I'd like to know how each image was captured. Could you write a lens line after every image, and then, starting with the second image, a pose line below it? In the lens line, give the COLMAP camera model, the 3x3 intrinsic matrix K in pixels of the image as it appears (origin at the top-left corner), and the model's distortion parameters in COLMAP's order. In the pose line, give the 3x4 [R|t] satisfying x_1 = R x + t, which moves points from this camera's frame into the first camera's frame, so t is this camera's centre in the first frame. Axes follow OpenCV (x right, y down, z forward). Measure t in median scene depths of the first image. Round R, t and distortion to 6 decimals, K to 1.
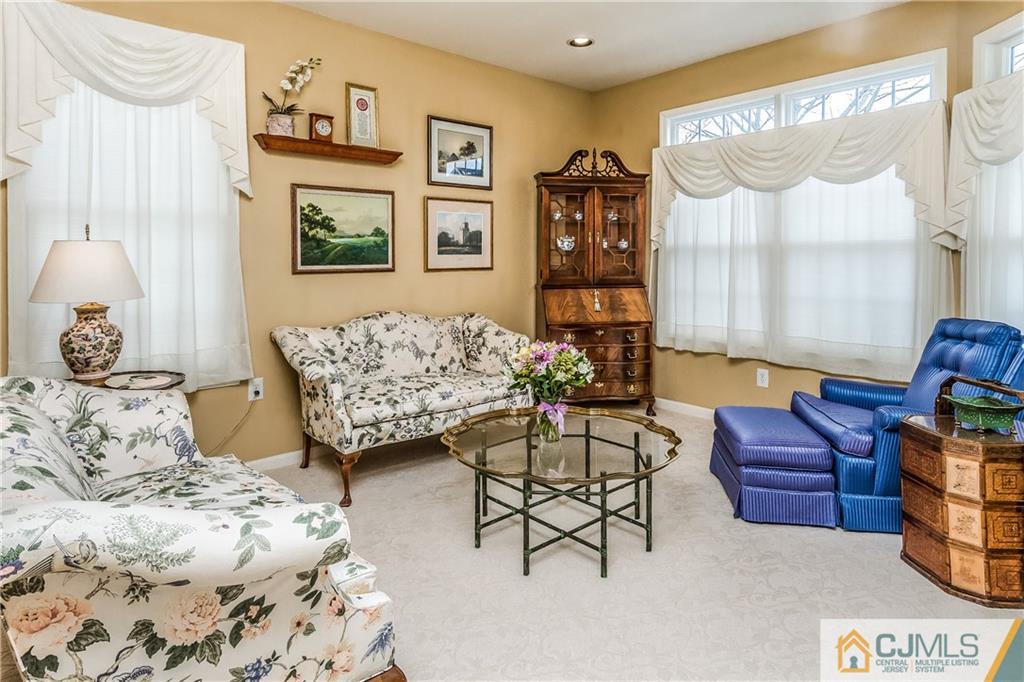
lens RADIAL K [[548.1, 0, 510.3], [0, 548.1, 256.7], [0, 0, 1]] dist [0.002425, 0.000135]
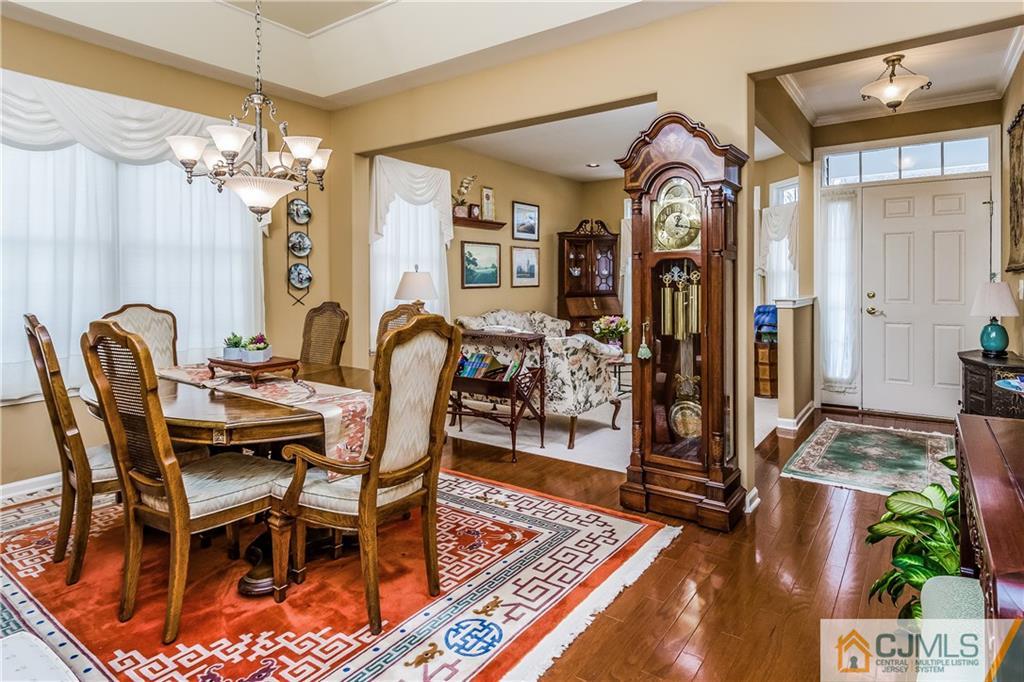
lens RADIAL K [[568.7, 0, 512.9], [0, 568.7, 279.1], [0, 0, 1]] dist [-0.000658, -0.000056]
pose [[0.969786, -0.002238, 0.243948, -0.638818], [0.002989, 0.999992, -0.002707, 0.003935], [-0.243940, 0.003354, 0.969785, -0.854286]]
